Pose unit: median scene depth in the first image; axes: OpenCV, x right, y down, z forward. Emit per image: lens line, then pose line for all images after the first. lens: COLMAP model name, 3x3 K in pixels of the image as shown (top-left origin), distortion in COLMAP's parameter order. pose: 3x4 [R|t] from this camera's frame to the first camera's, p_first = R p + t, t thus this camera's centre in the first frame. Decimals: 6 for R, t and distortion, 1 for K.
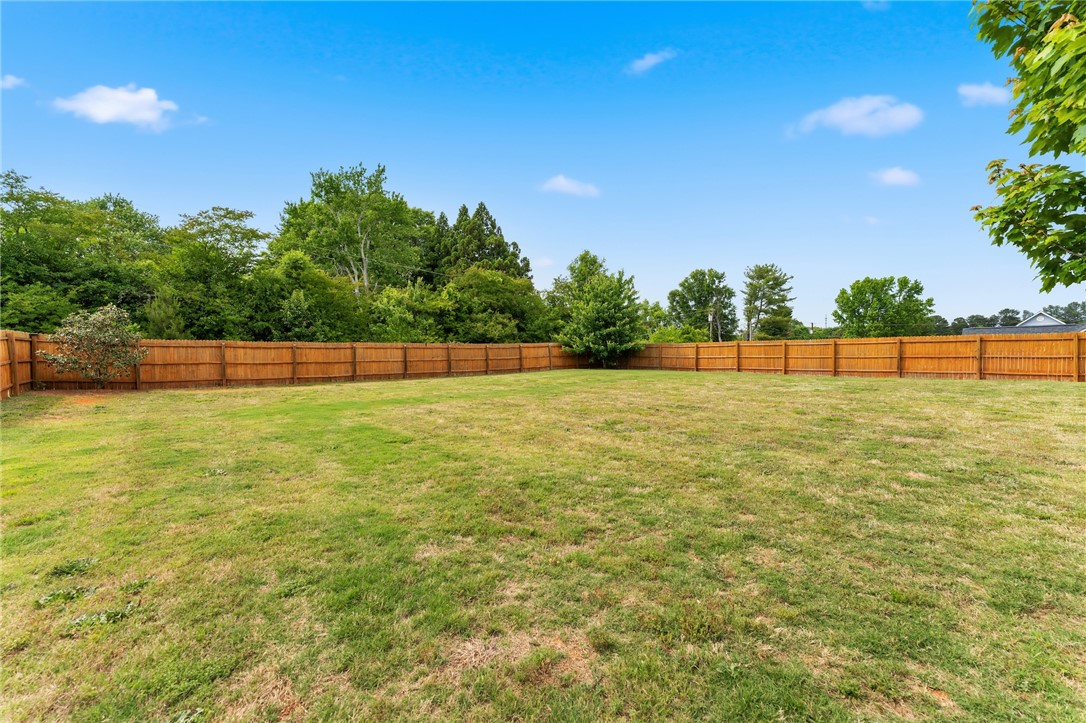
lens RADIAL K [[439.2, 0, 545.1], [0, 439.2, 348.7], [0, 0, 1]] dist [0.000625, 0.000000]
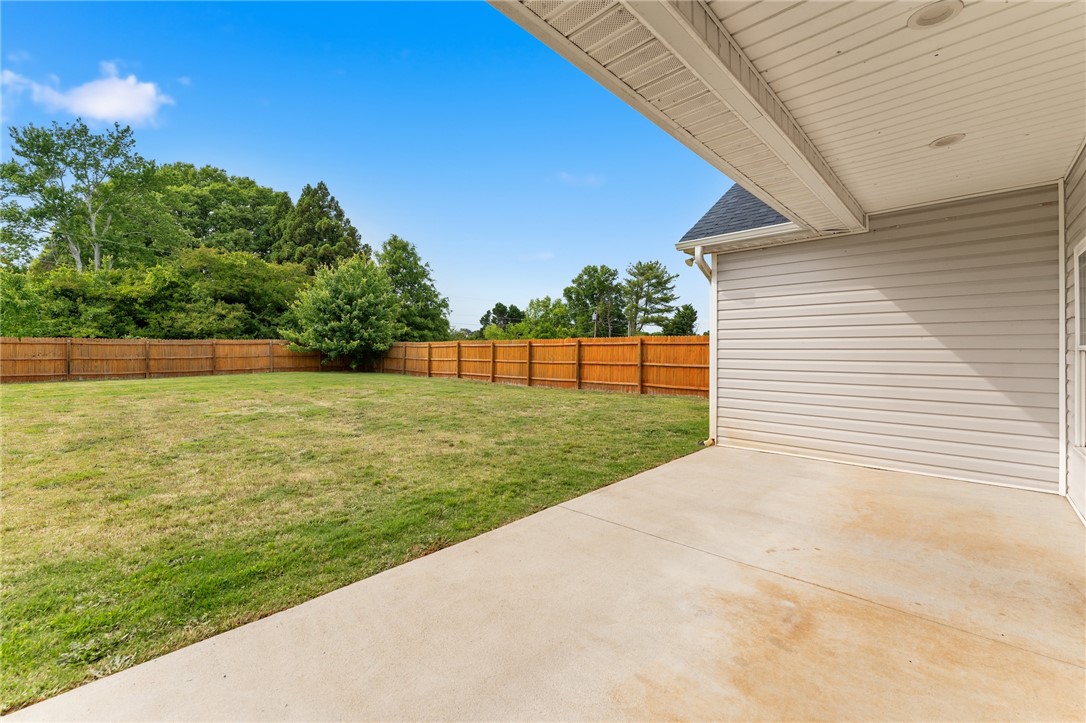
lens RADIAL K [[438.5, 0, 543.5], [0, 438.5, 353.5], [0, 0, 1]] dist [-0.003252, -0.000096]
pose [[0.997608, 0.013076, 0.067878, 0.504568], [-0.014100, 0.999794, 0.014628, -0.006930], [-0.067673, -0.015550, 0.997586, 0.158625]]
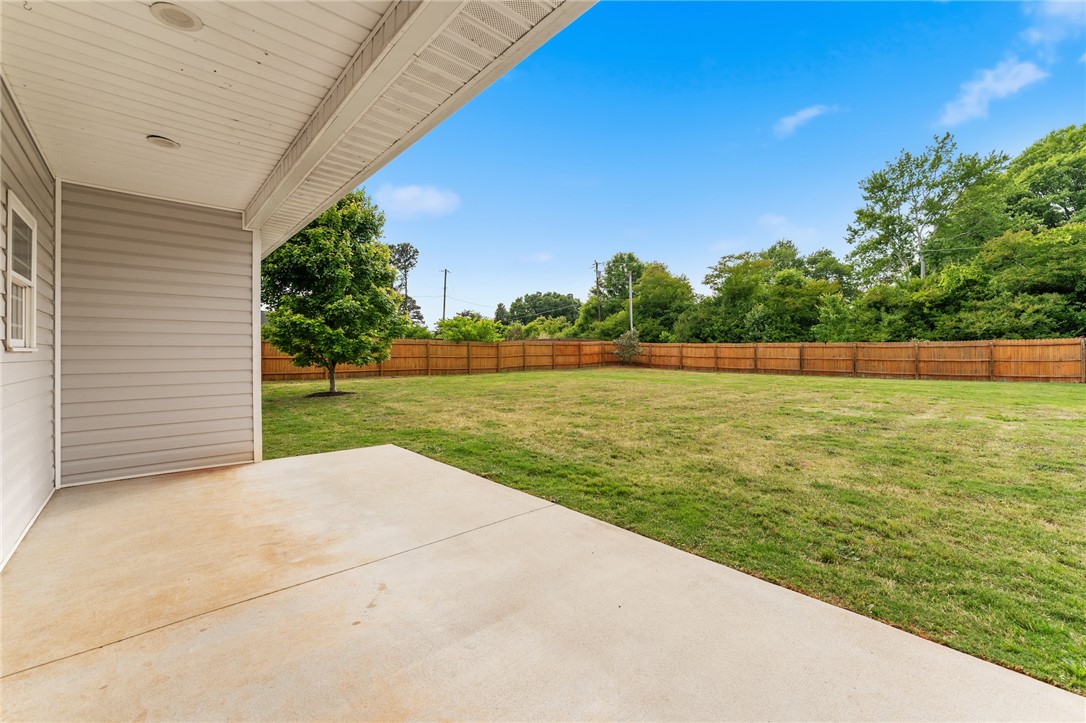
lens RADIAL K [[438.5, 0, 543.5], [0, 438.5, 353.5], [0, 0, 1]] dist [-0.003252, -0.000096]
pose [[0.008180, 0.016439, -0.999831, 0.647139], [0.004485, 0.999854, 0.016476, -0.005710], [0.999956, -0.004619, 0.008105, 0.285871]]
